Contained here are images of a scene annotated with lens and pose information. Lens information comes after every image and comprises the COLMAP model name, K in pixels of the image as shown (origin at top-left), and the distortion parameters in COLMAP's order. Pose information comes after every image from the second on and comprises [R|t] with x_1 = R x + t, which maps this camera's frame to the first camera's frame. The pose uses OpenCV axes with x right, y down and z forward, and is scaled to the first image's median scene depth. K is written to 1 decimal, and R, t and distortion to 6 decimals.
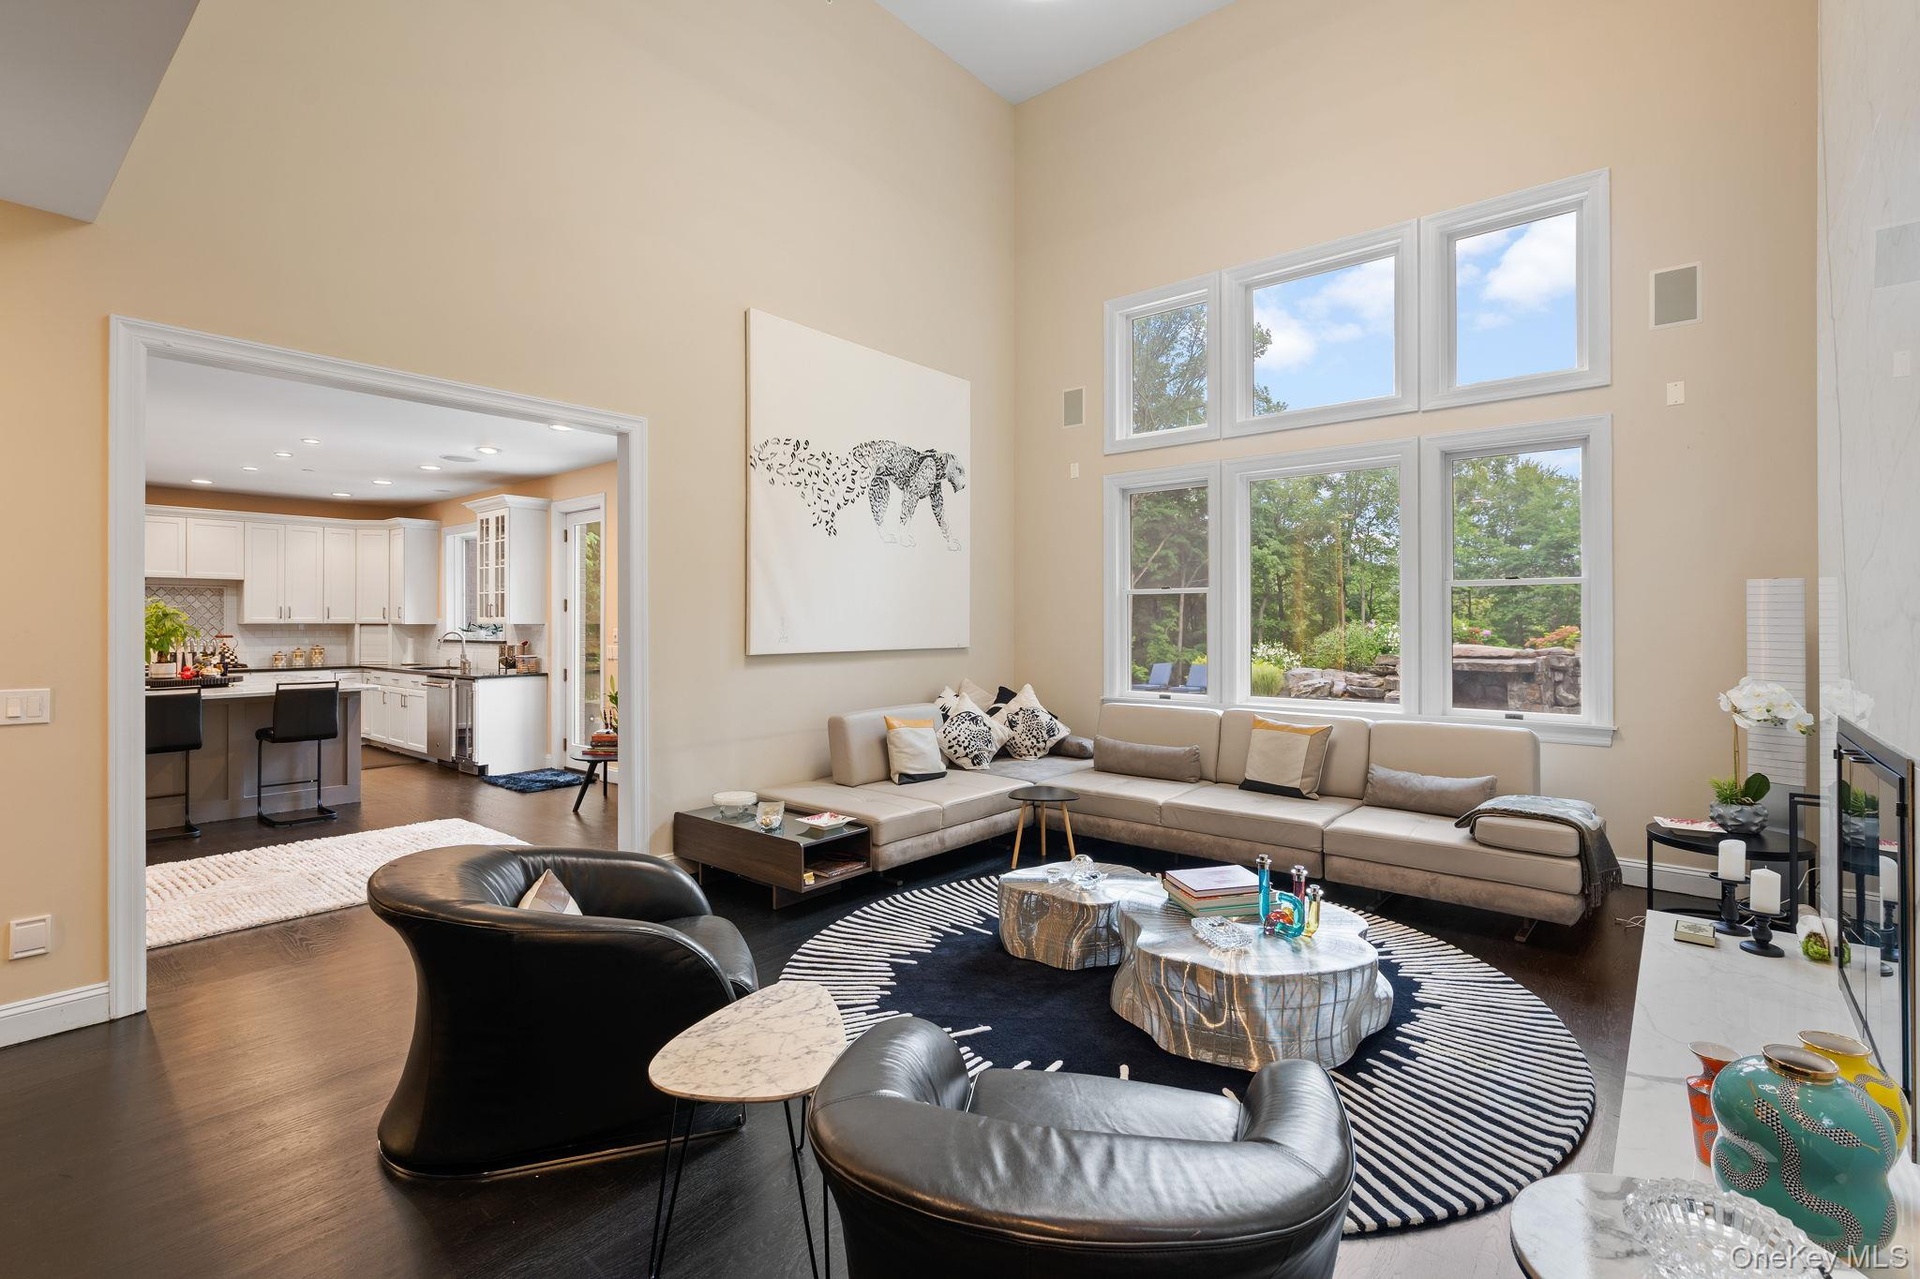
lens RADIAL K [[868.0, 0, 964.1], [0, 868.0, 625.7], [0, 0, 1]] dist [-0.003437, -0.000140]
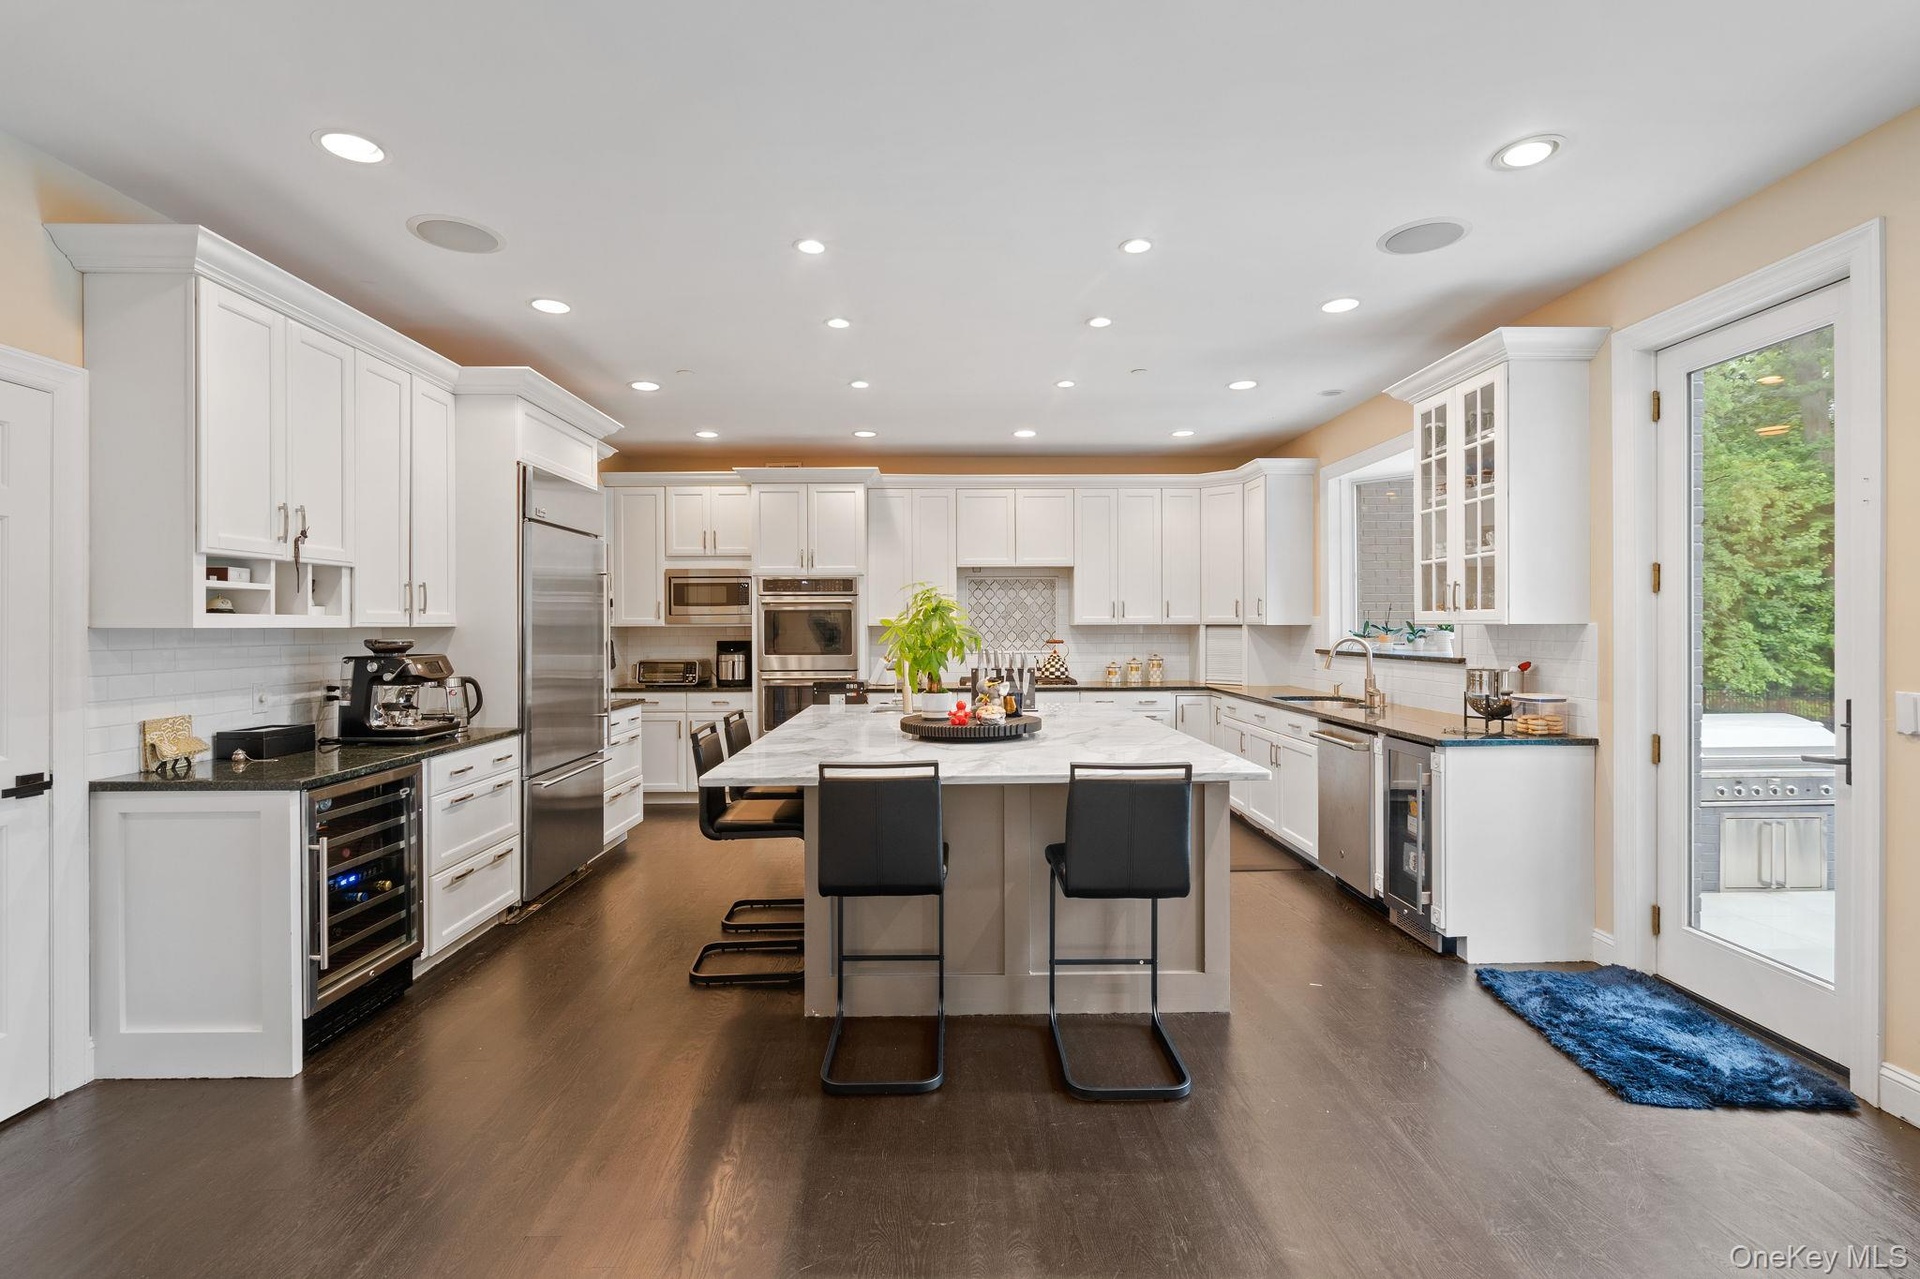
lens RADIAL K [[868.0, 0, 964.1], [0, 868.0, 625.7], [0, 0, 1]] dist [-0.003437, -0.000140]
pose [[0.651307, -0.002142, -0.758811, -0.341386], [0.001670, 0.999998, -0.001390, -0.000894], [0.758813, -0.000362, 0.651309, 0.462015]]
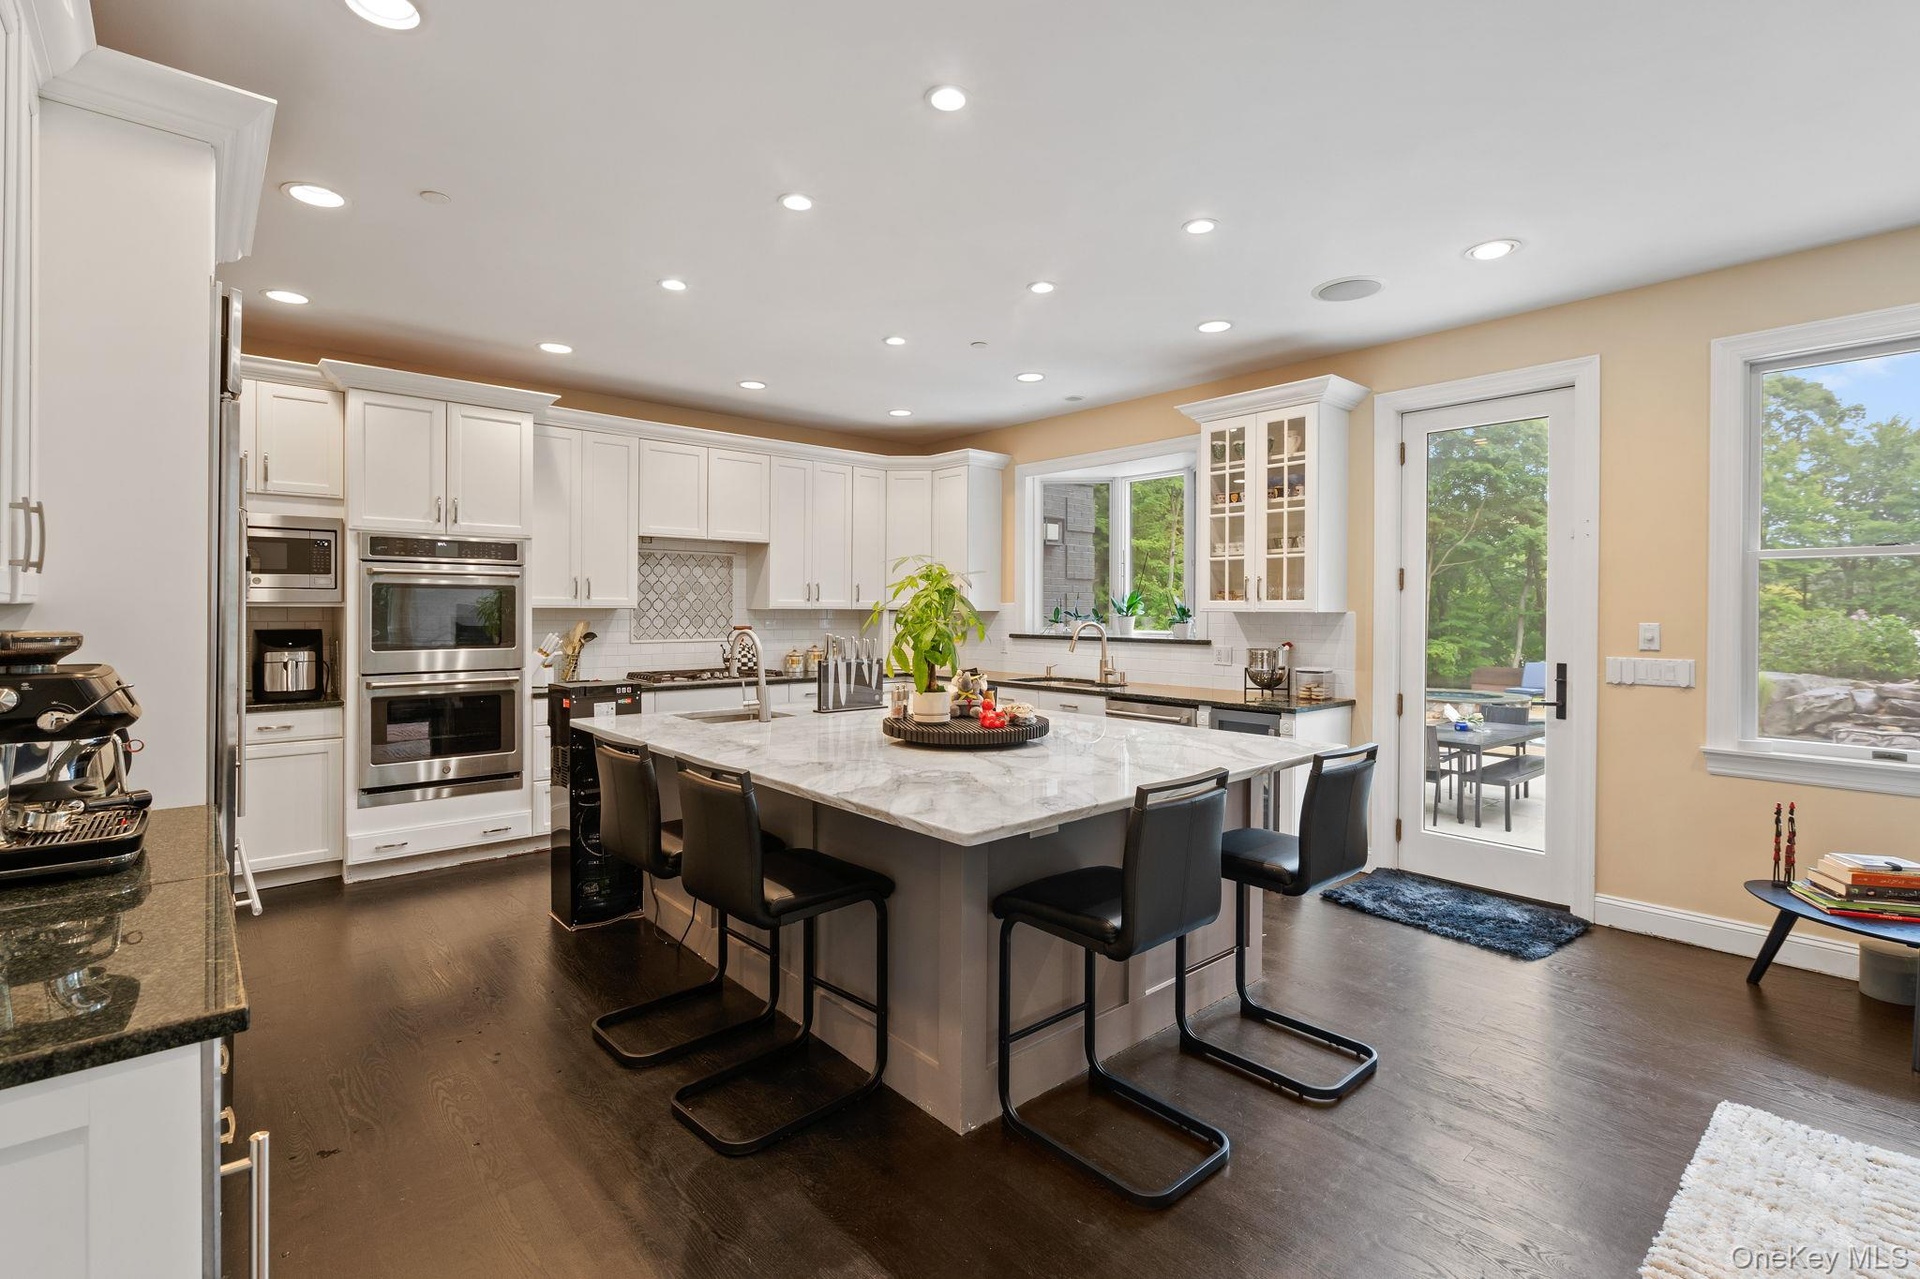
lens RADIAL K [[880.5, 0, 959.7], [0, 880.5, 616.0], [0, 0, 1]] dist [-0.001111, 0.000419]
pose [[0.987038, 0.005972, -0.160377, -0.609561], [-0.005331, 0.999976, 0.004423, -0.000902], [0.160399, -0.003510, 0.987046, 0.376529]]
